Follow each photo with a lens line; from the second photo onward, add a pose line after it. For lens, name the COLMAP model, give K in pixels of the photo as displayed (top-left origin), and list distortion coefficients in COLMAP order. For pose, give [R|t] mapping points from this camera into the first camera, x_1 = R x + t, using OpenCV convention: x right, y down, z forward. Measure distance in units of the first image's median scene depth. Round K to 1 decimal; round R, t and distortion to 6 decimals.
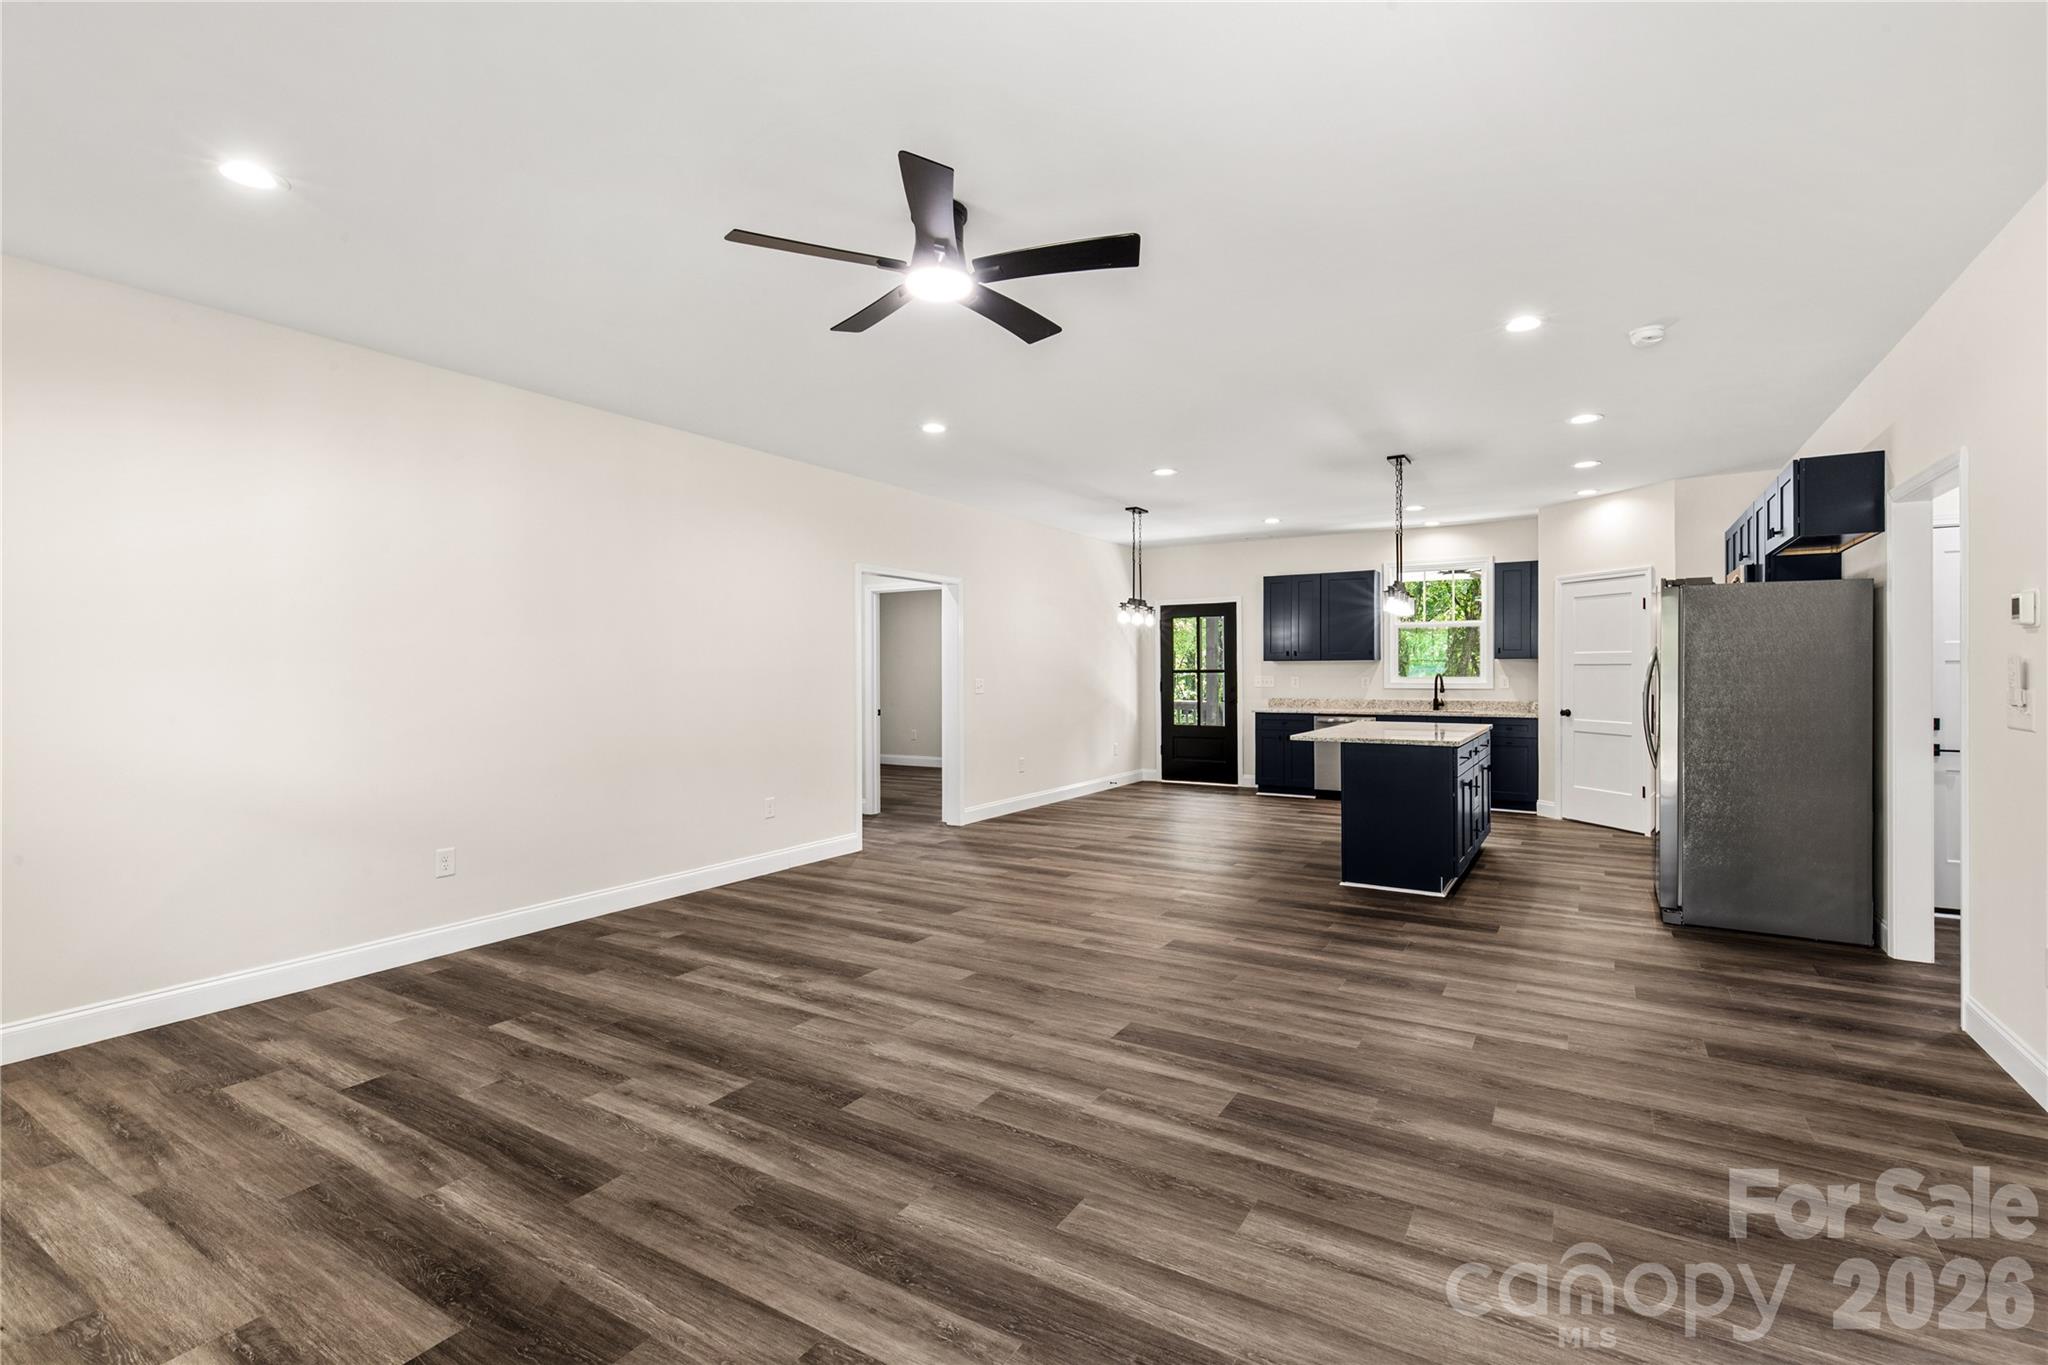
lens RADIAL K [[927.3, 0, 1036.2], [0, 927.3, 686.3], [0, 0, 1]] dist [0.010800, -0.000714]
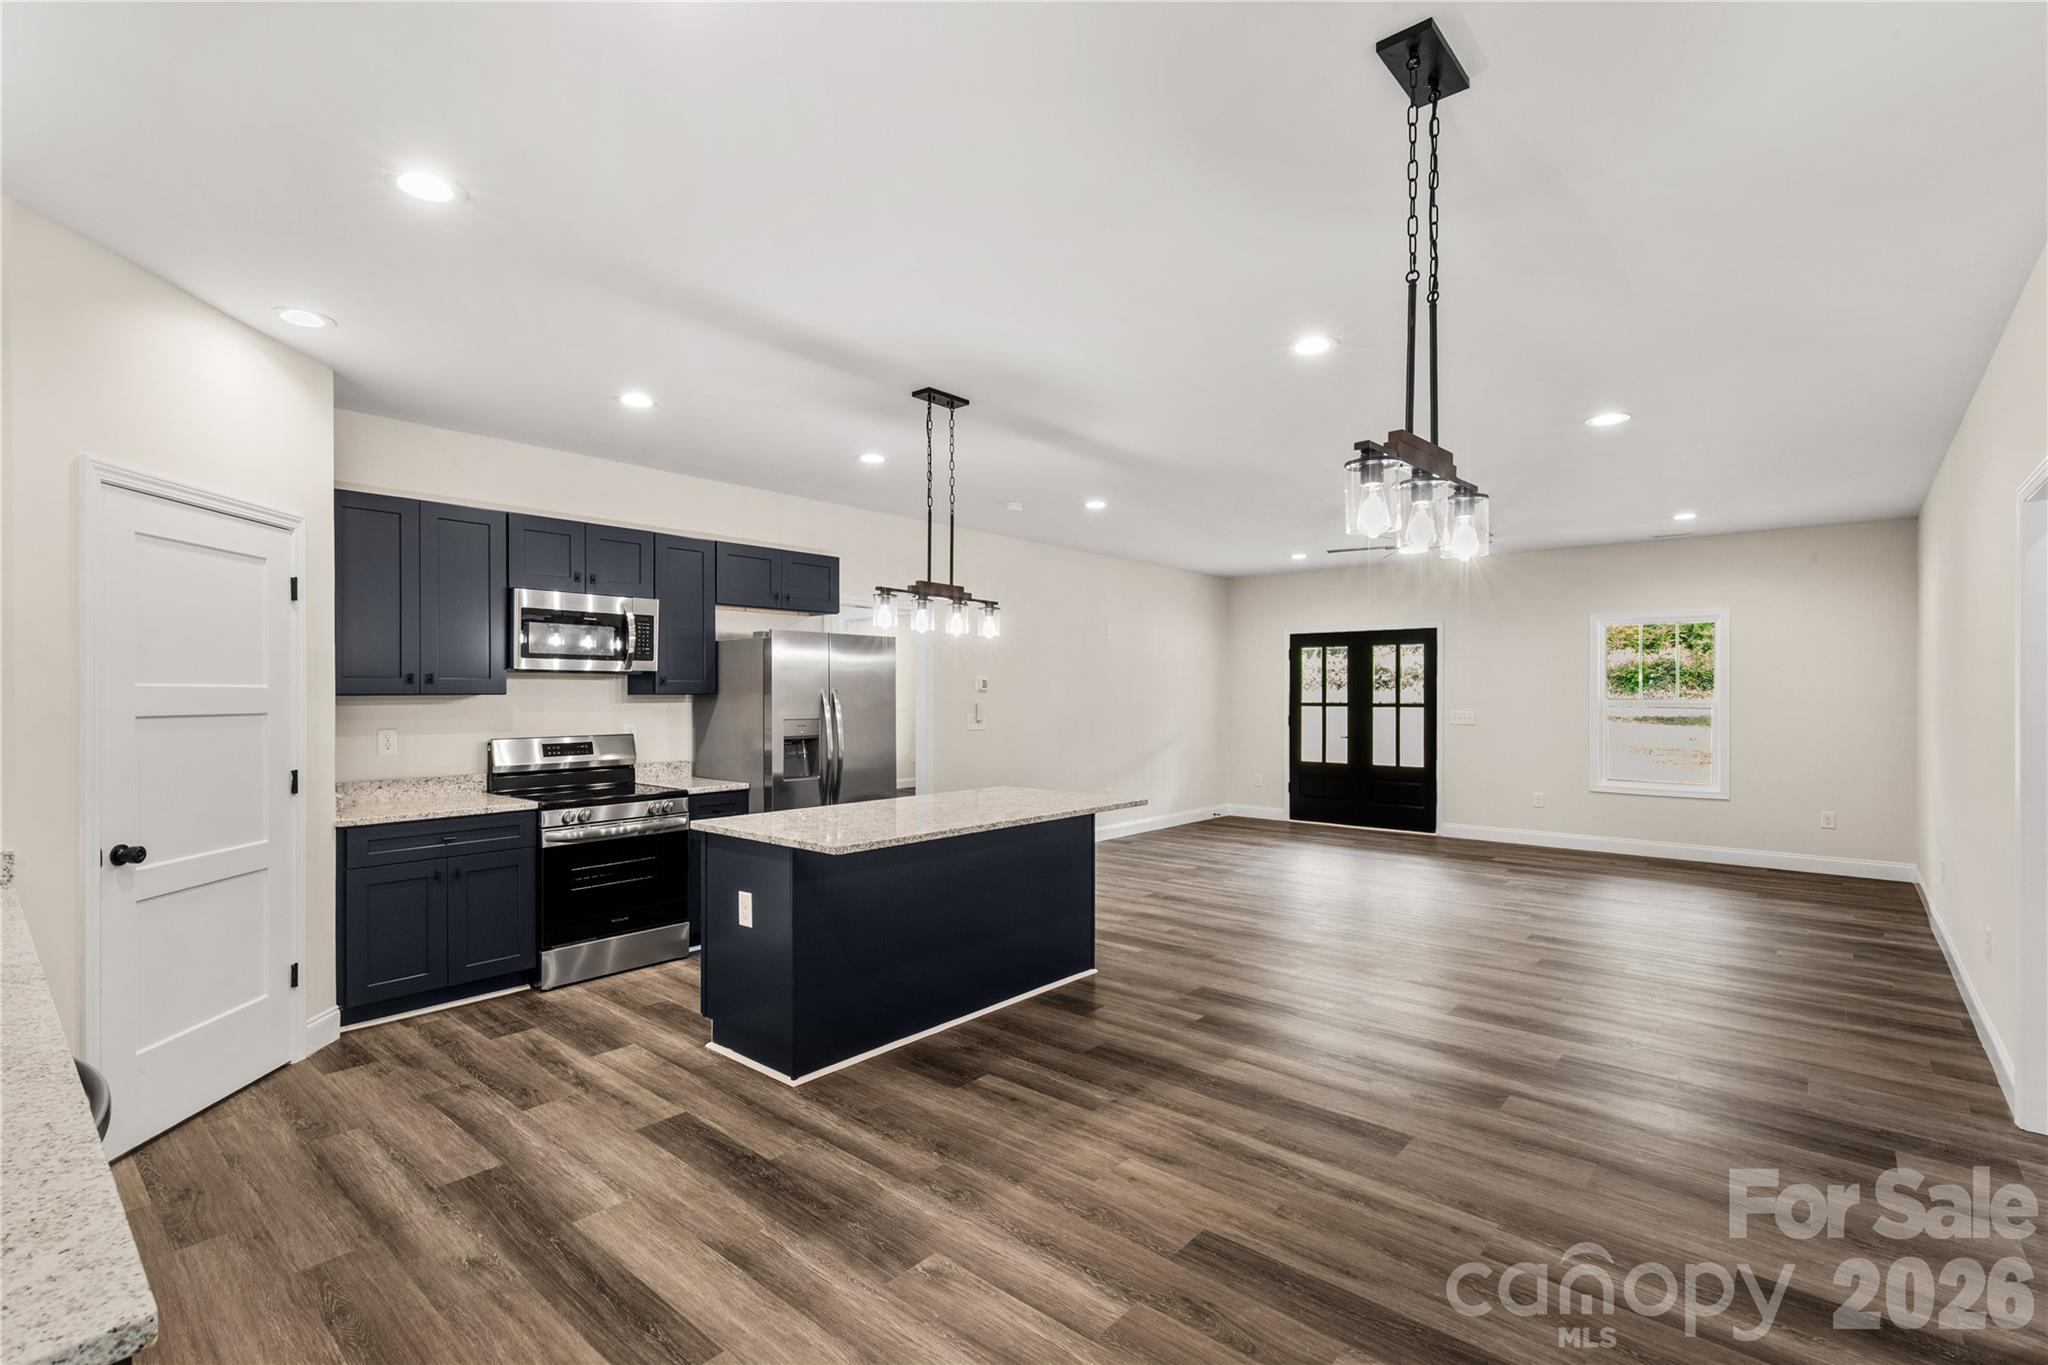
lens RADIAL K [[927.3, 0, 1022.8], [0, 927.3, 696.5], [0, 0, 1]] dist [0.010800, -0.000714]
pose [[-0.984410, 0.003081, 0.175864, 0.319626], [0.006783, 0.999768, 0.020451, -0.067743], [-0.175761, 0.021325, -0.984202, 2.396926]]
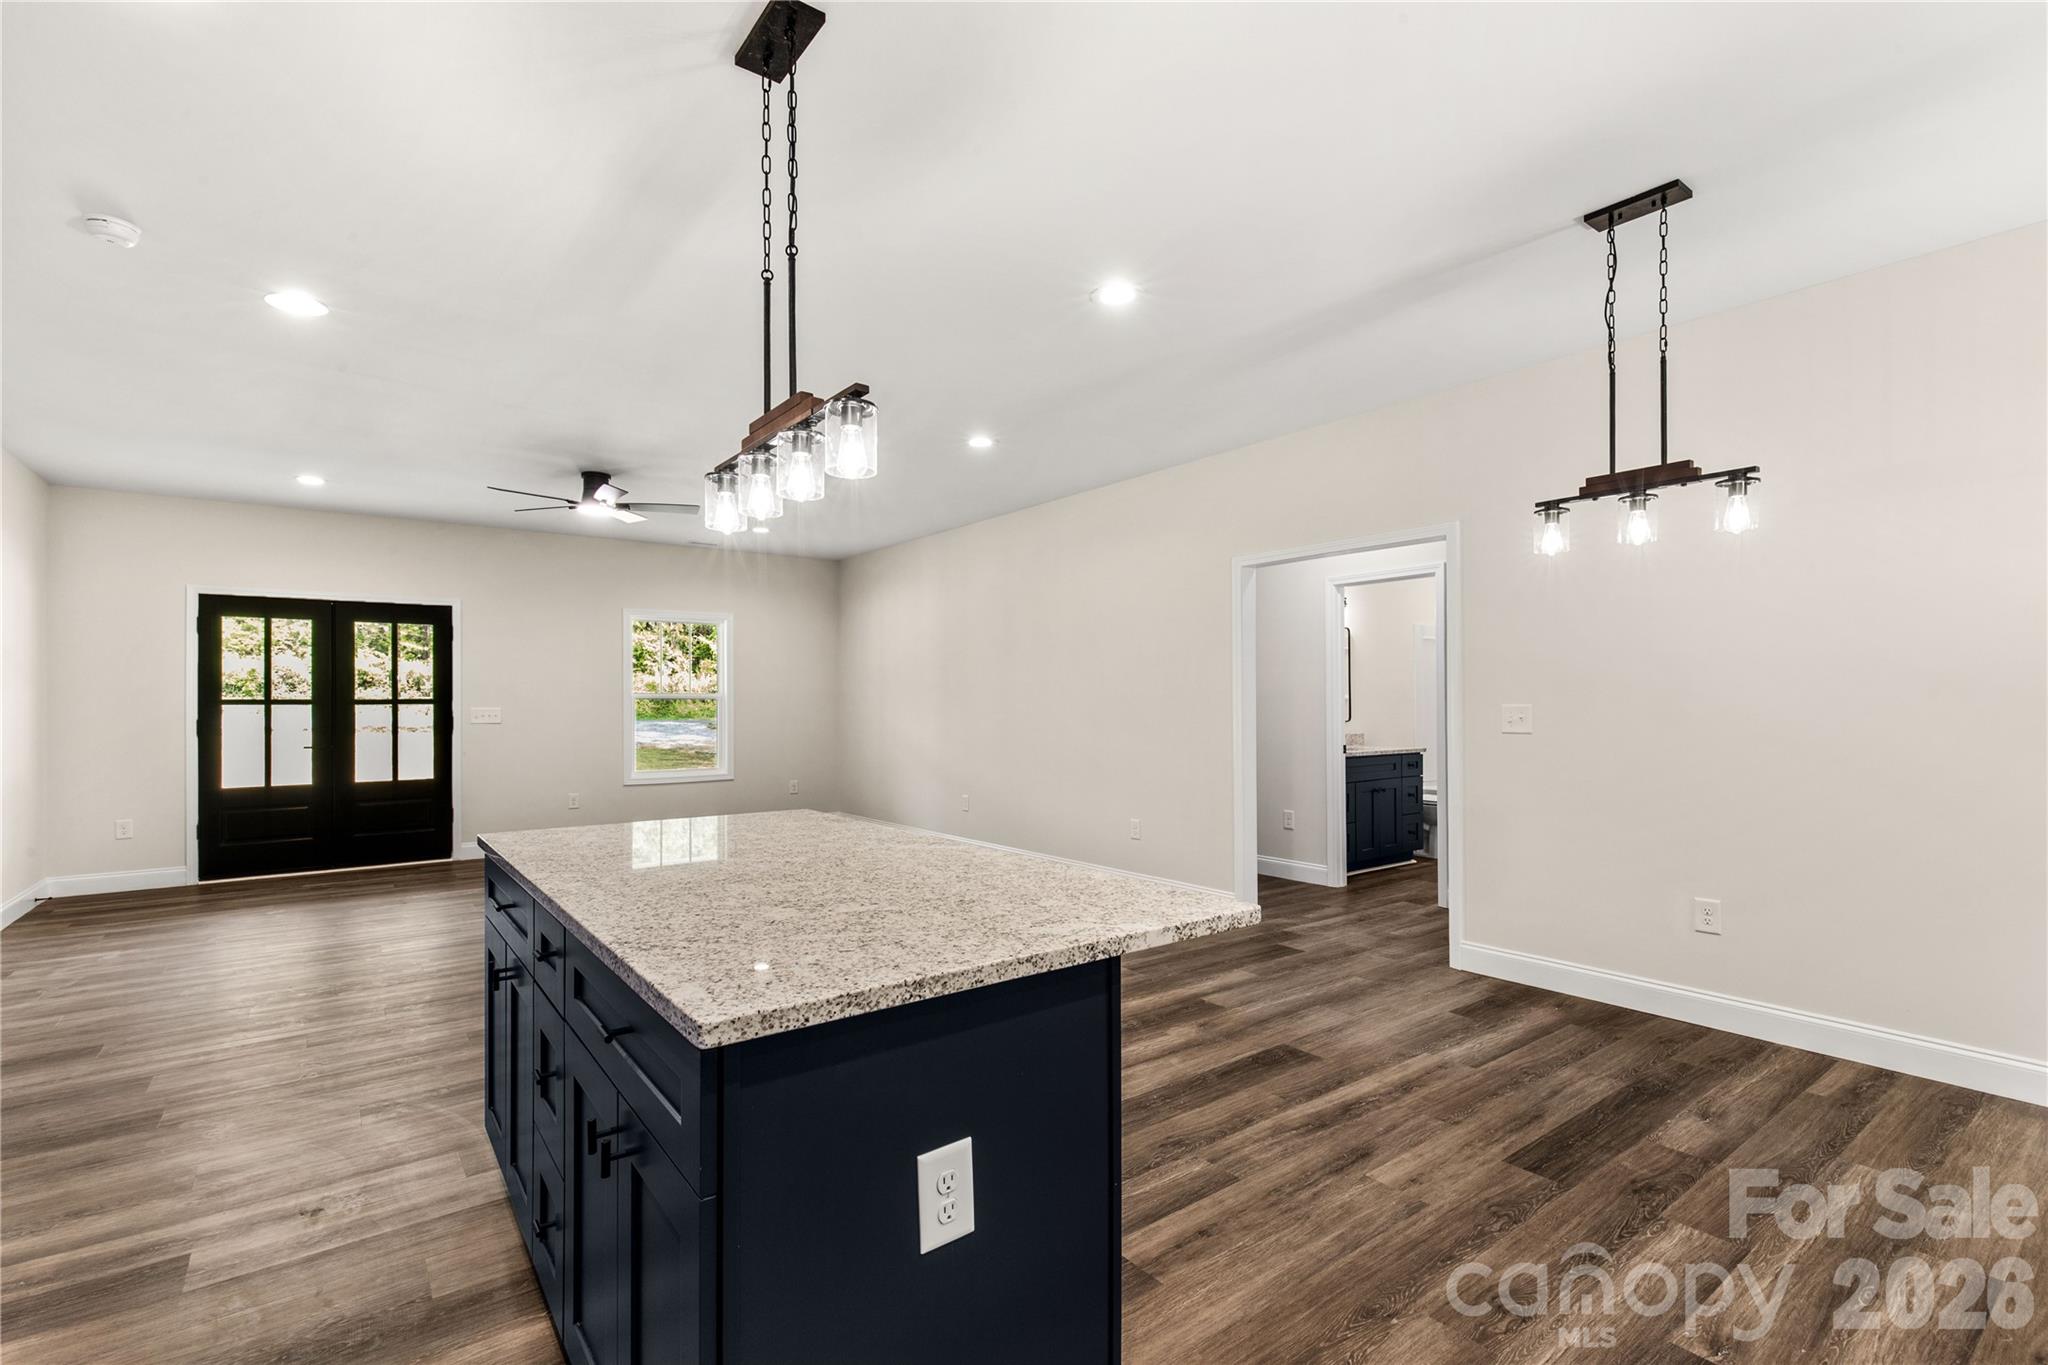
lens RADIAL K [[927.3, 0, 1005.8], [0, 927.3, 698.0], [0, 0, 1]] dist [0.010800, -0.000714]
pose [[-0.382608, 0.001025, -0.923910, 0.976019], [-0.008582, 0.999952, 0.004663, -0.020125], [0.923871, 0.009713, -0.382581, 1.752663]]
